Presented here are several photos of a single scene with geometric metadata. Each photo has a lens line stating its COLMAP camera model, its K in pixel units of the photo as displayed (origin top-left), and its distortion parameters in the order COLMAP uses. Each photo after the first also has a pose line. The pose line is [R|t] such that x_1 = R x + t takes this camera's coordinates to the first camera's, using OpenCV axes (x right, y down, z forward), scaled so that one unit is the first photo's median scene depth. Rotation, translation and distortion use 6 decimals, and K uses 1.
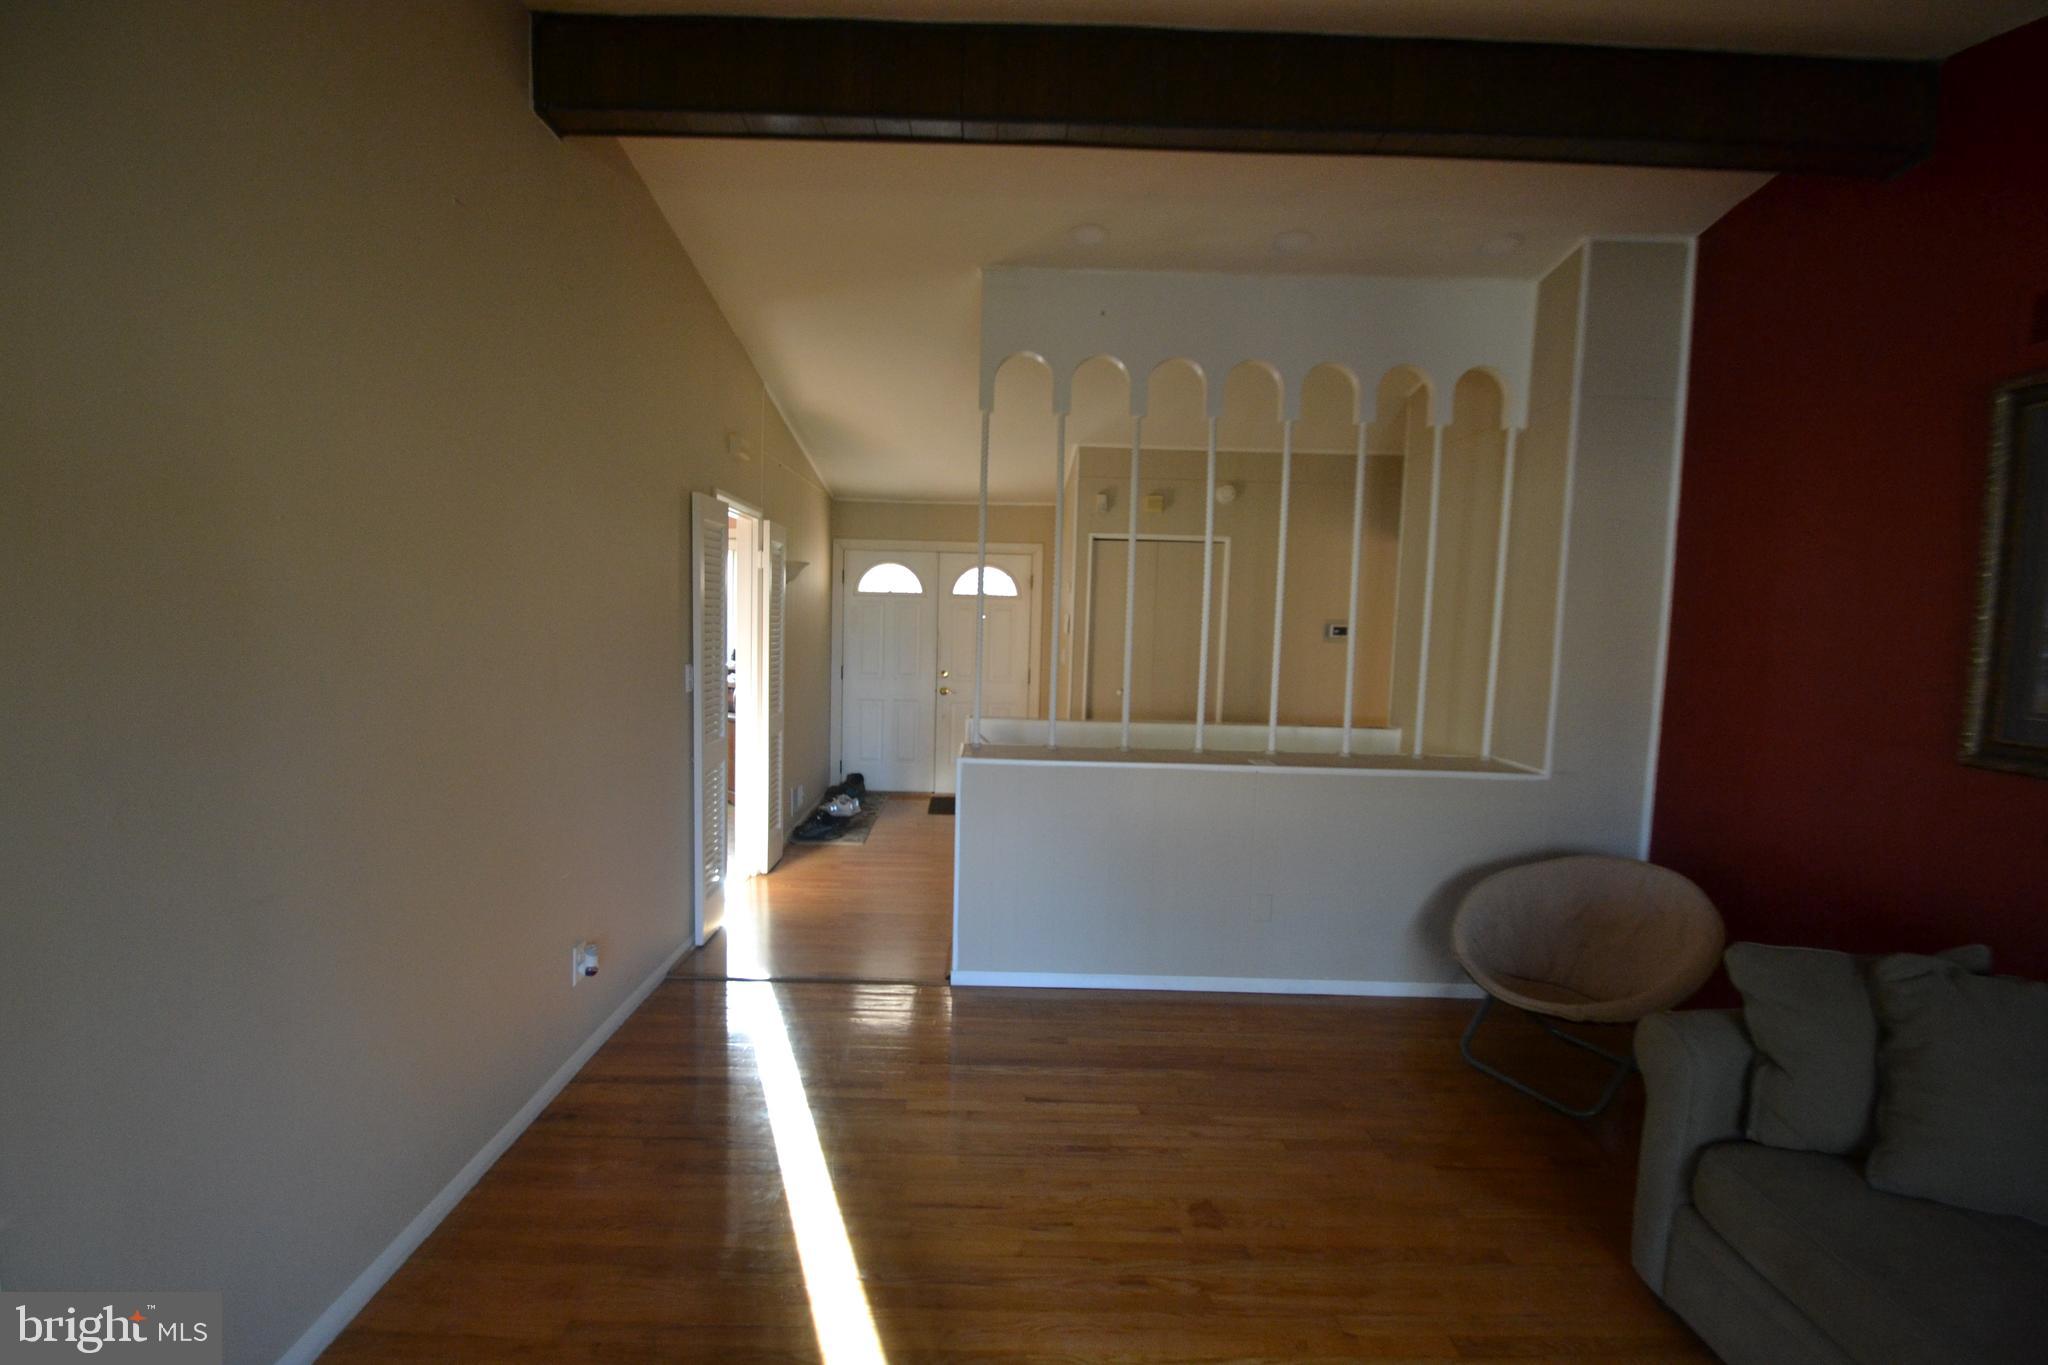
lens RADIAL K [[917.9, 0, 994.1], [0, 917.9, 693.6], [0, 0, 1]] dist [0.004362, -0.010911]
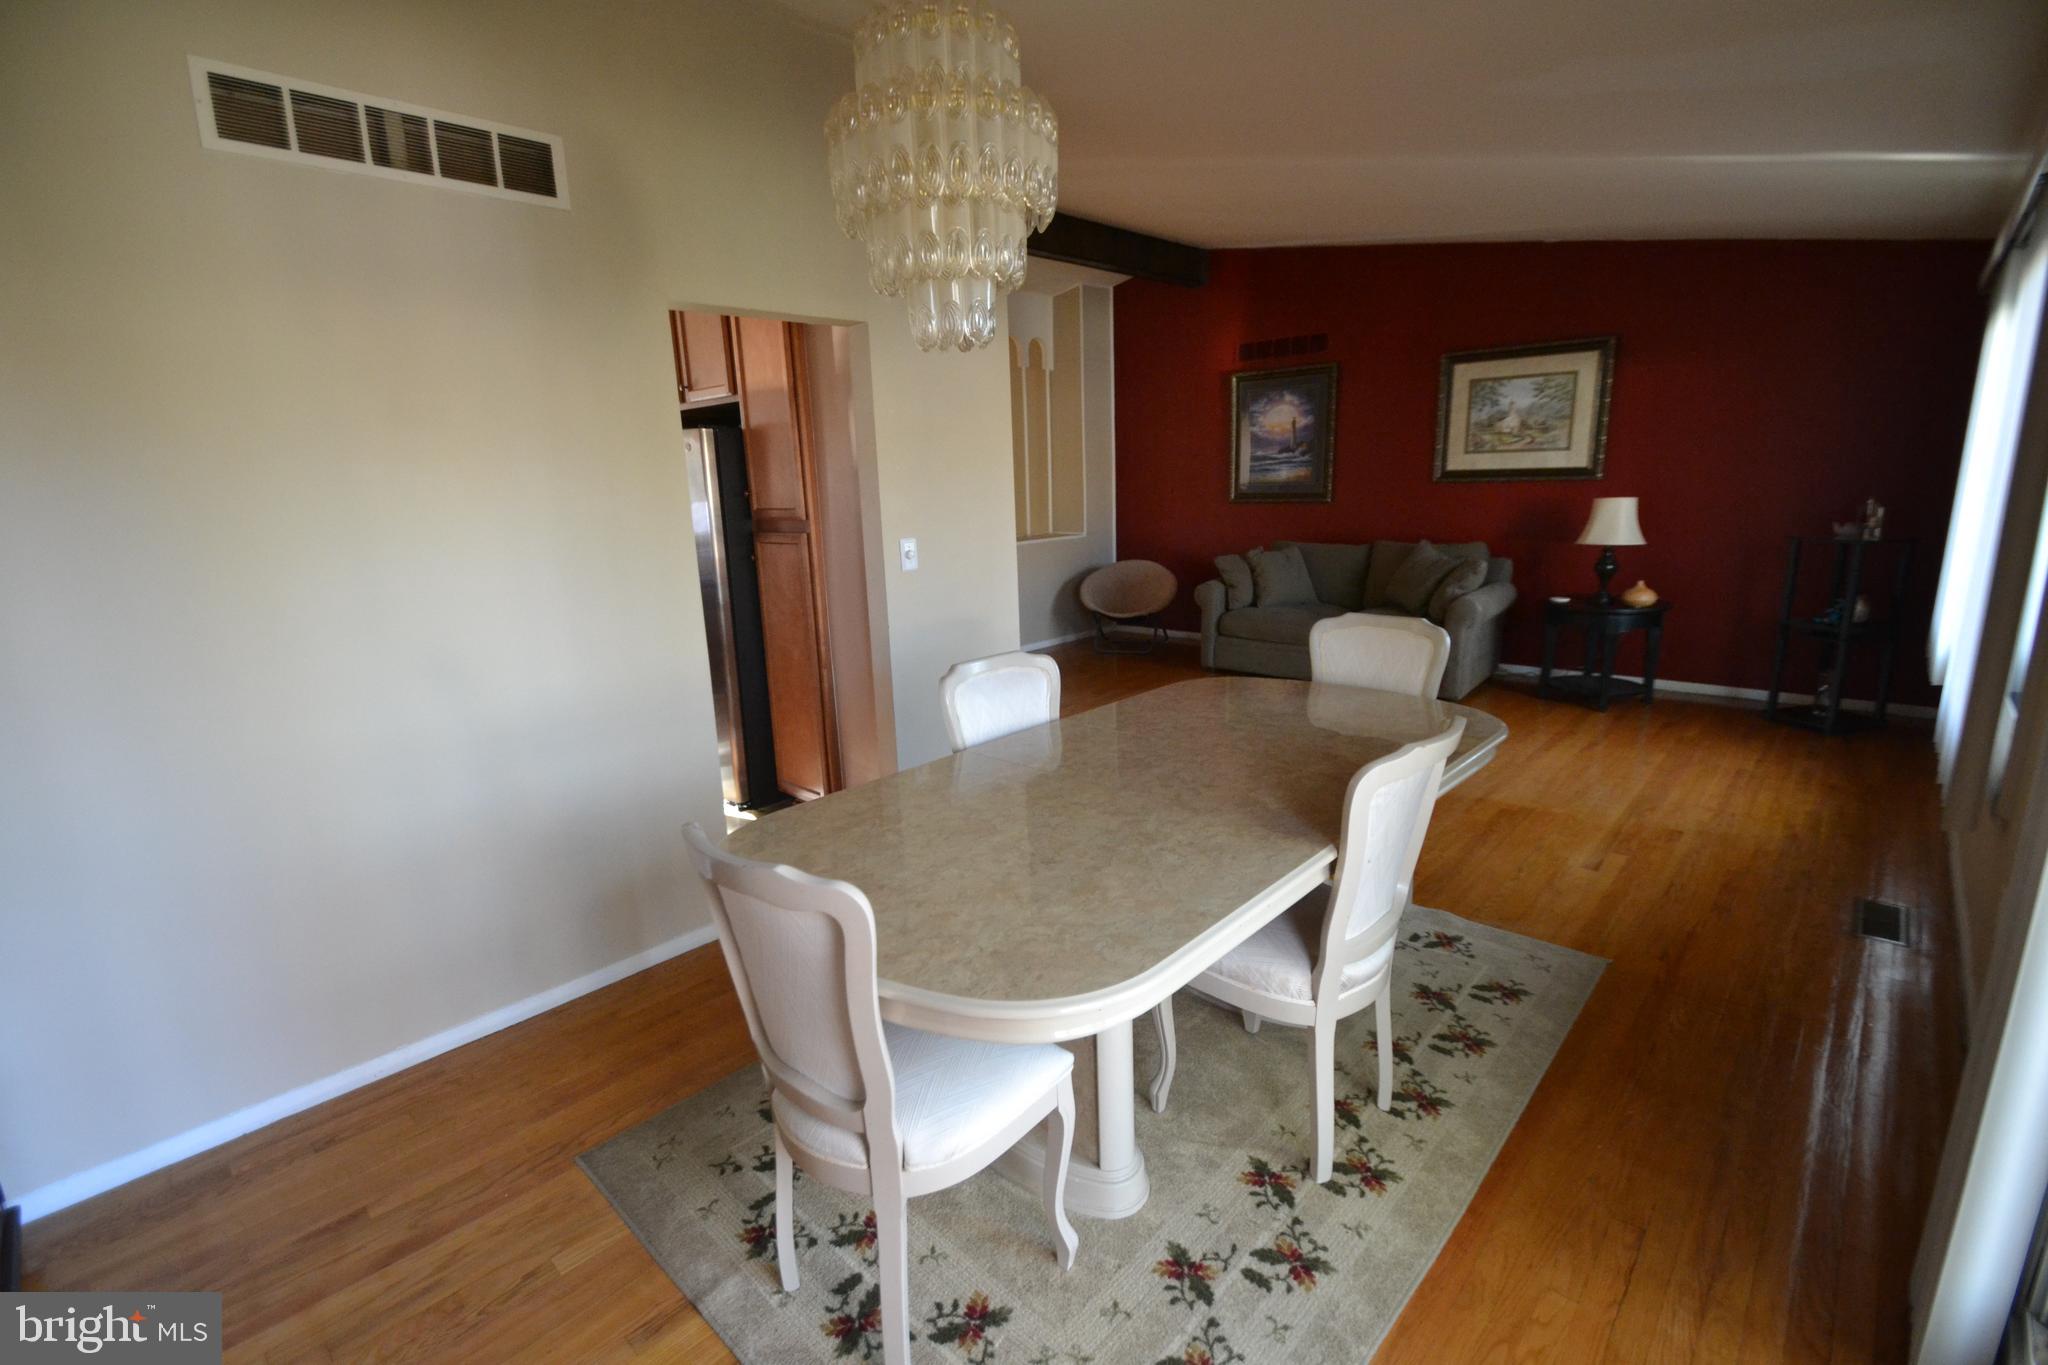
lens RADIAL K [[917.9, 0, 1002.7], [0, 917.9, 686.0], [0, 0, 1]] dist [0.004362, -0.010911]
pose [[0.700544, -0.206876, 0.682964, -1.225775], [0.112402, 0.977099, 0.180677, 0.024889], [-0.704701, -0.049806, 0.707754, -0.483240]]
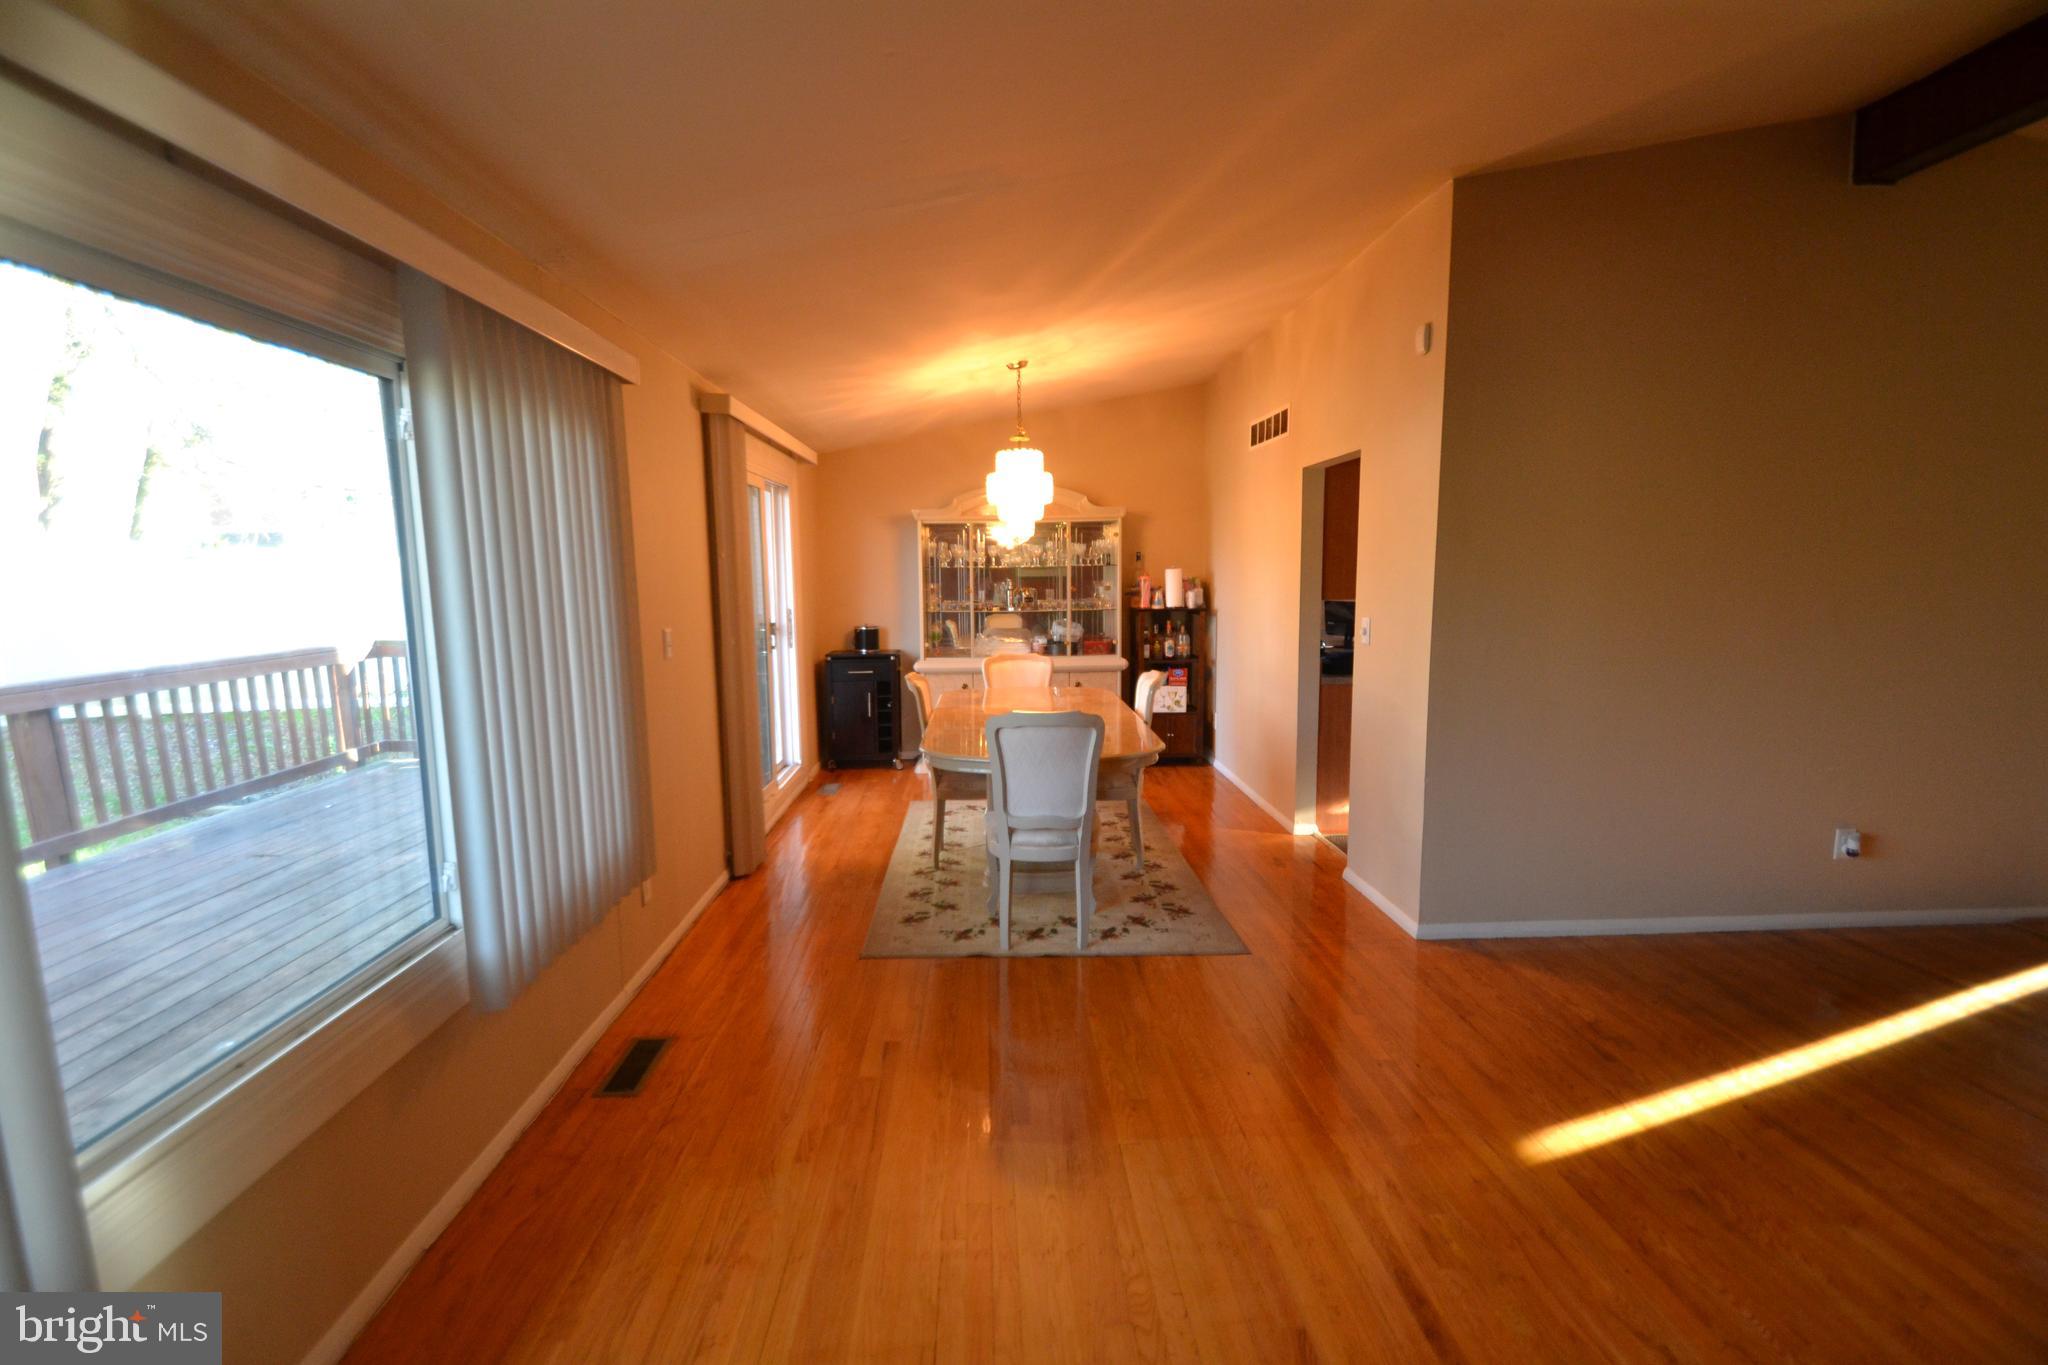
lens RADIAL K [[917.9, 0, 1006.0], [0, 917.9, 690.7], [0, 0, 1]] dist [0.004362, -0.010911]
pose [[0.006574, 0.110100, -0.993899, 0.655397], [-0.060900, 0.992119, 0.109501, 0.022325], [0.998122, 0.059808, 0.013227, -0.169192]]
